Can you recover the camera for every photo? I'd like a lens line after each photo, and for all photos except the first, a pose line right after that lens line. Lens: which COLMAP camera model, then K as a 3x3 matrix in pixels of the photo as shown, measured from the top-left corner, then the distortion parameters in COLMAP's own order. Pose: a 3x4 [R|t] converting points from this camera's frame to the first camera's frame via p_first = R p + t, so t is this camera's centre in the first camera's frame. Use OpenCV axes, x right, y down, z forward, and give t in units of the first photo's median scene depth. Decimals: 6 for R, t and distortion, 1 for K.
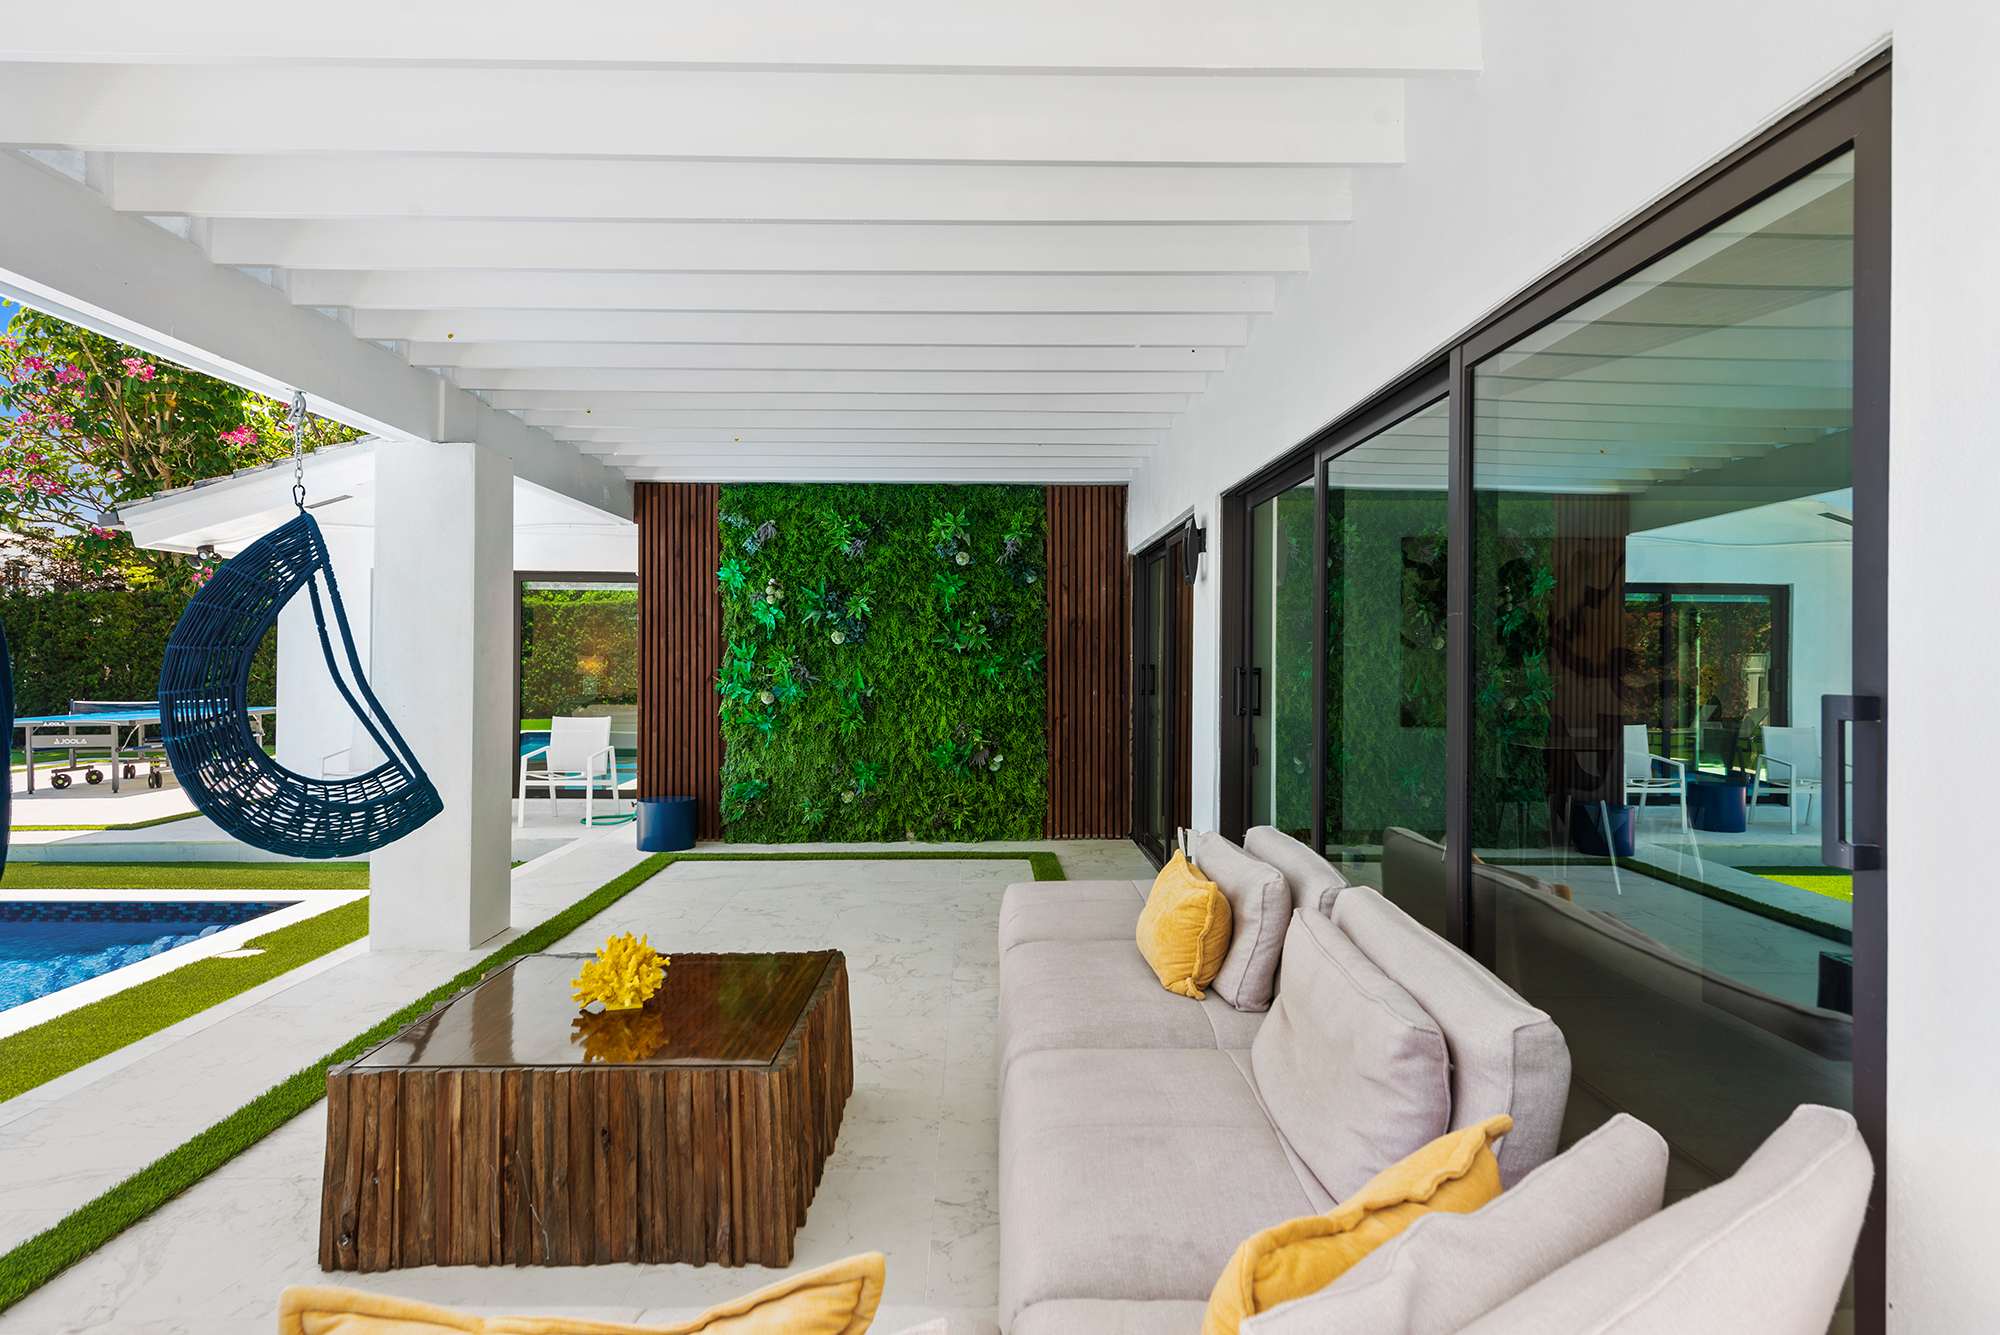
lens RADIAL K [[1121.7, 0, 997.5], [0, 1121.7, 655.4], [0, 0, 1]] dist [-0.003225, 0.000119]
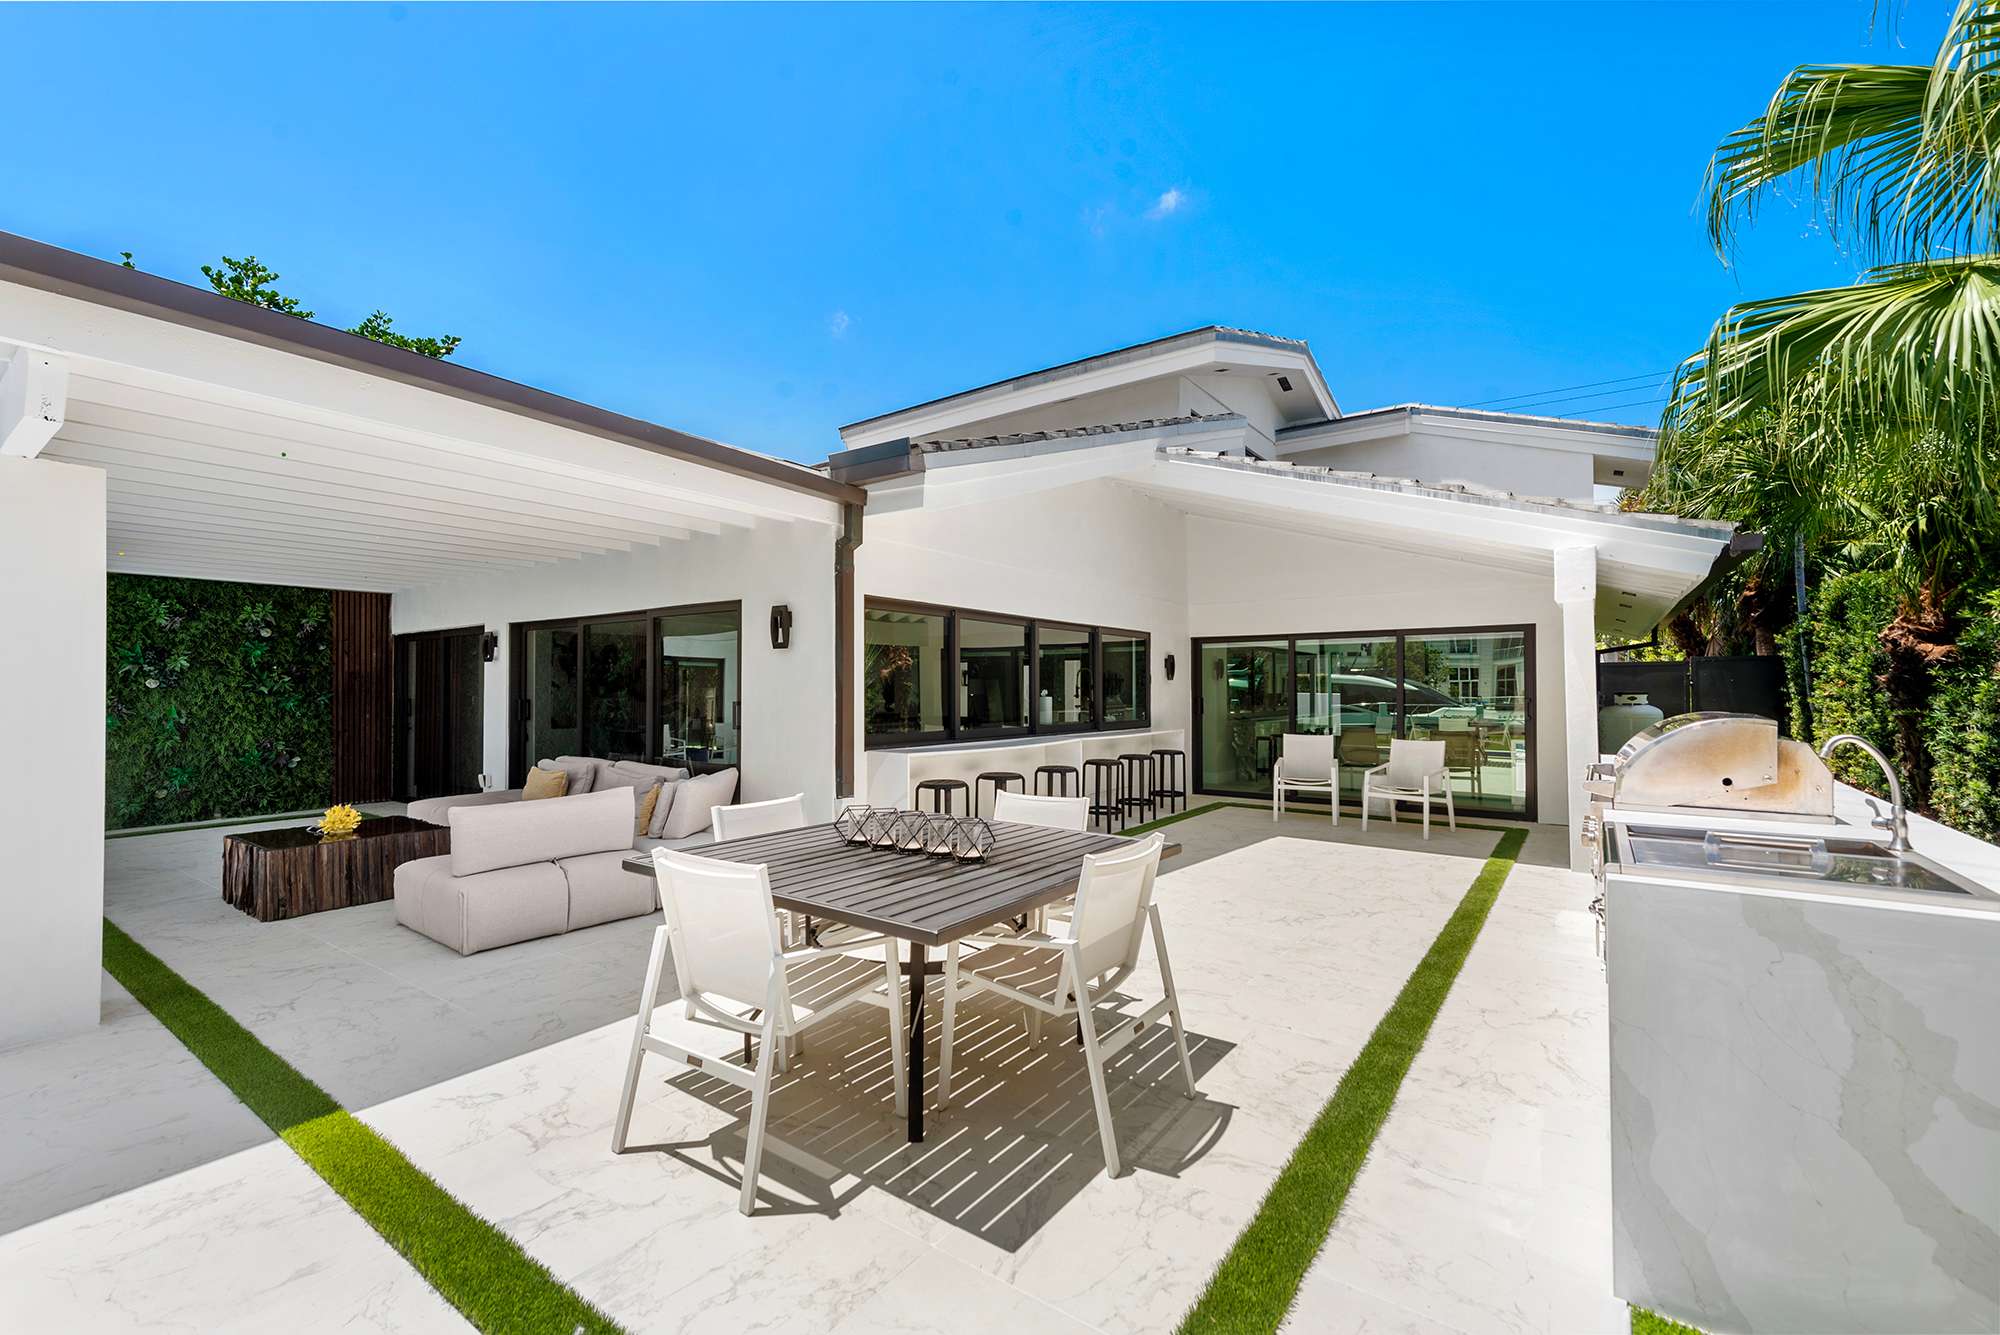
lens RADIAL K [[813.3, 0, 999.0], [0, 813.3, 671.6], [0, 0, 1]] dist [0.017787, -0.000350]
pose [[0.591099, 0.011693, 0.806514, -0.355151], [0.004340, 0.999834, -0.017677, -0.007529], [-0.806587, 0.013950, 0.590951, -0.499580]]
